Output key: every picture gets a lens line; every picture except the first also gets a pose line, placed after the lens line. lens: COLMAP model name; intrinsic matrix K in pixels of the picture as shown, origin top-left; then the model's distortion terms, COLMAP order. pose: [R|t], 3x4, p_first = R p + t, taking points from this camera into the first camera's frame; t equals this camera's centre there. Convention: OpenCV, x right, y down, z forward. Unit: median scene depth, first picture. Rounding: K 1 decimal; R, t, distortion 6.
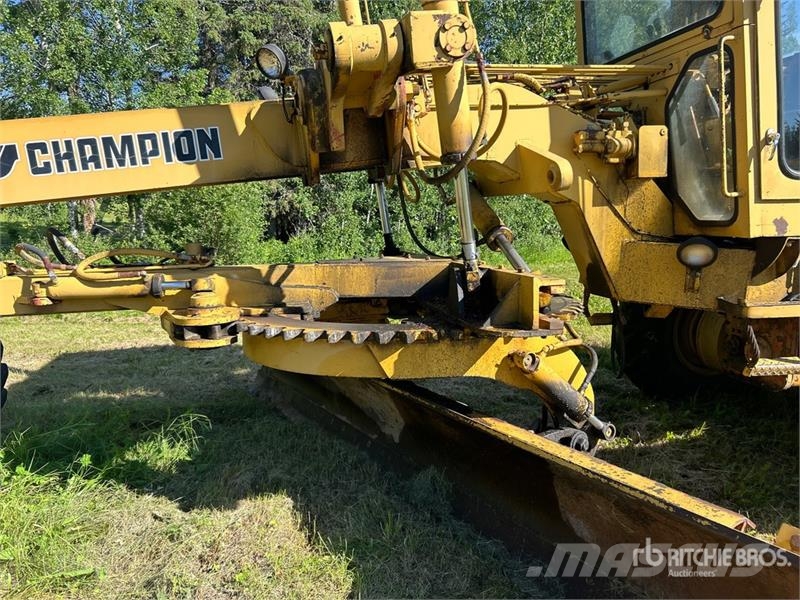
lens RADIAL K [[605.3, 0, 395.7], [0, 605.3, 297.3], [0, 0, 1]] dist [0.055489, -0.064334]
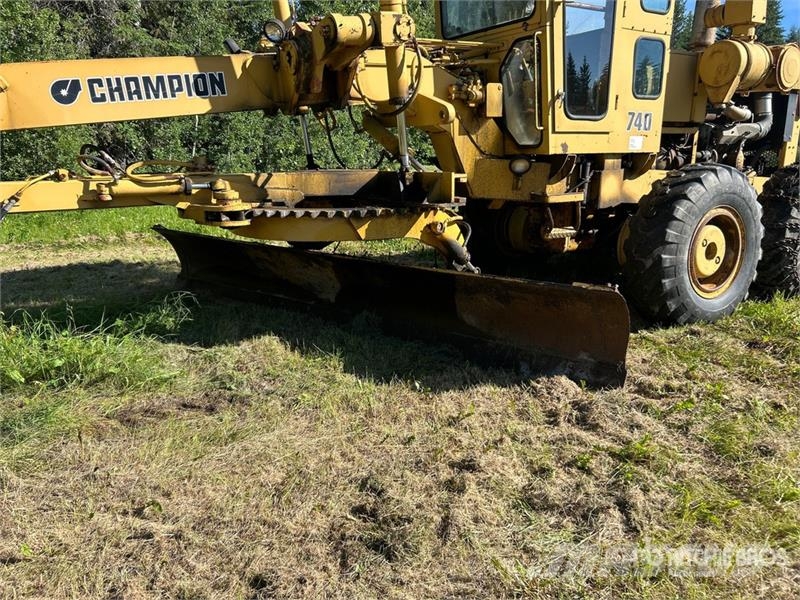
lens RADIAL K [[605.3, 0, 395.7], [0, 605.3, 297.3], [0, 0, 1]] dist [0.055489, -0.064334]
pose [[0.946457, -0.068721, 0.315432, -0.393504], [0.036895, 0.993704, 0.105787, 0.103673], [-0.320716, -0.088485, 0.943033, -0.504401]]
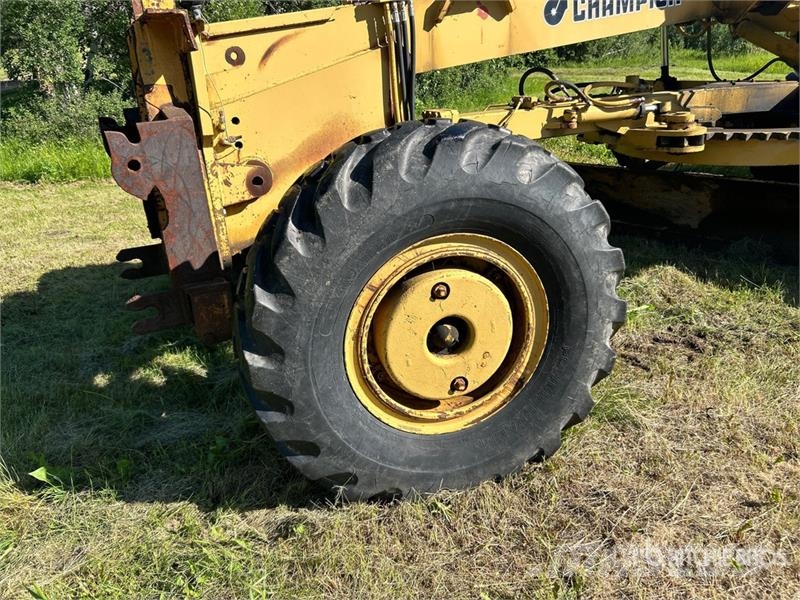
lens RADIAL K [[621.9, 0, 400.0], [0, 621.9, 300.0], [0, 0, 1]] dist [0.007793, 0.003578]
pose [[0.970459, -0.113291, 0.213013, -1.216829], [0.059835, 0.968328, 0.242406, 0.022600], [-0.233729, -0.222500, 0.946501, -0.252263]]
